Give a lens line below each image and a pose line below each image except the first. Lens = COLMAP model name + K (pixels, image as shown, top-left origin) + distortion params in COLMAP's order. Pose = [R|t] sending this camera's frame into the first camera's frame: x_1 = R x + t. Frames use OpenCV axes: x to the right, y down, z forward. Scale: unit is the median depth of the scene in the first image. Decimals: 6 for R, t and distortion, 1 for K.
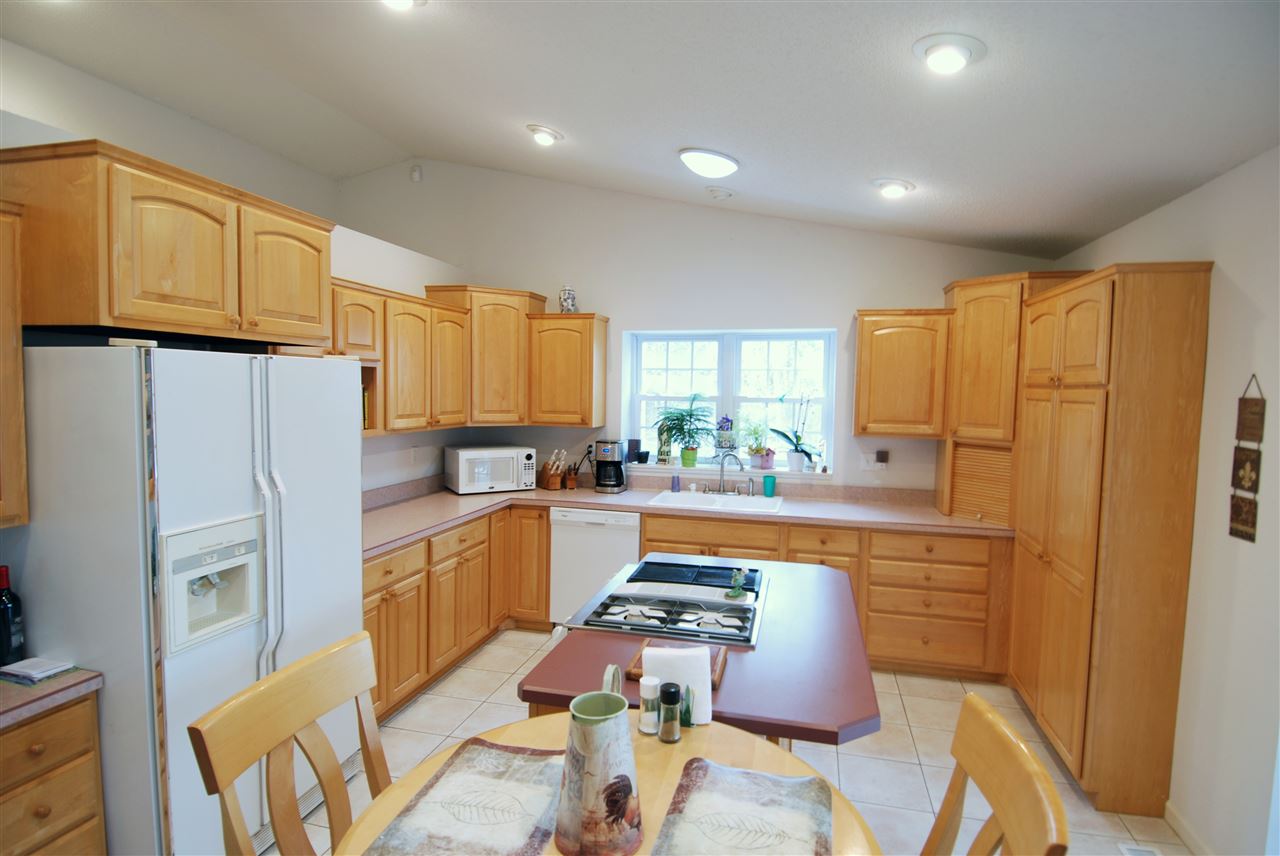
lens RADIAL K [[671.9, 0, 648.5], [0, 671.9, 430.5], [0, 0, 1]] dist [0.052531, -0.056399]
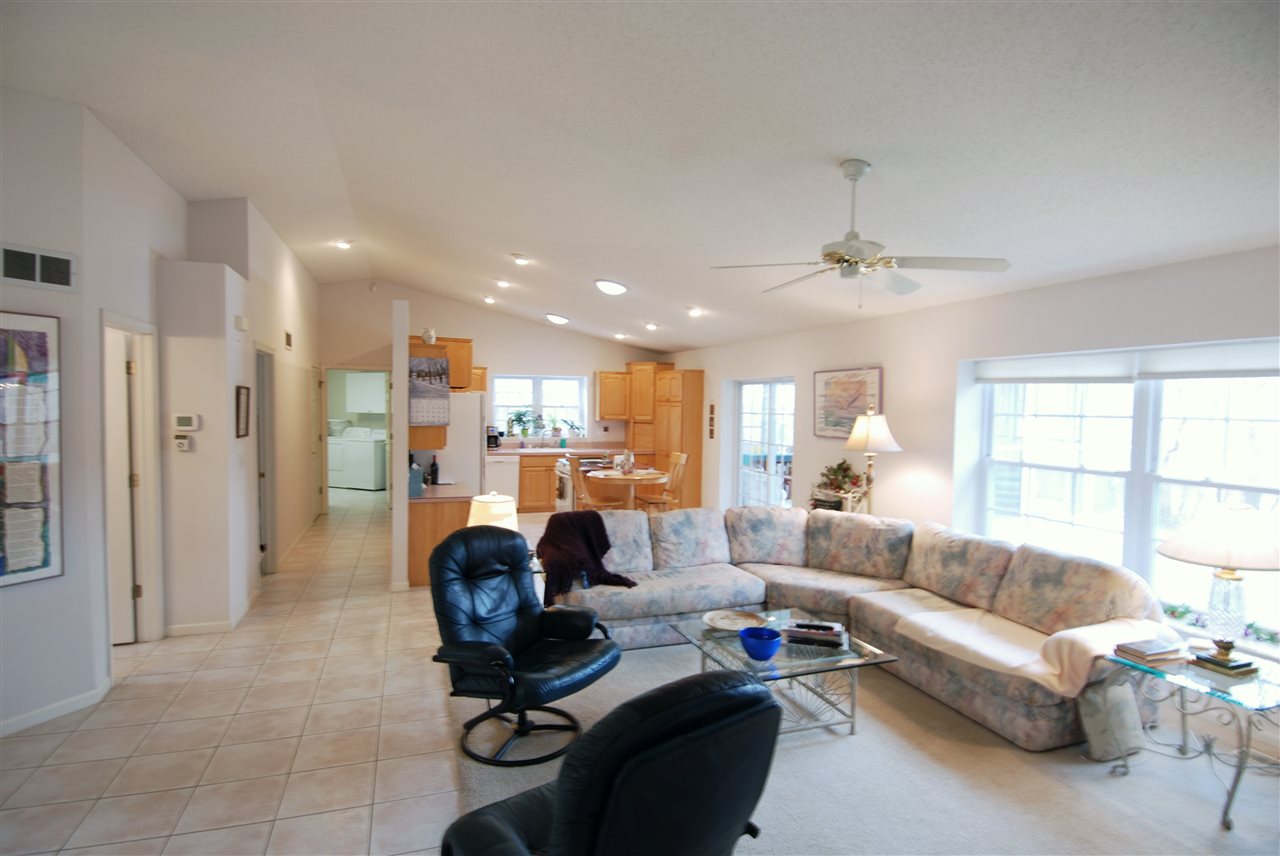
lens RADIAL K [[671.9, 0, 648.5], [0, 671.9, 430.5], [0, 0, 1]] dist [0.052531, -0.056399]
pose [[0.835349, -0.027811, 0.549017, -0.916751], [0.034101, 0.999418, -0.001260, 0.054245], [-0.548662, 0.019774, 0.835811, -1.199780]]
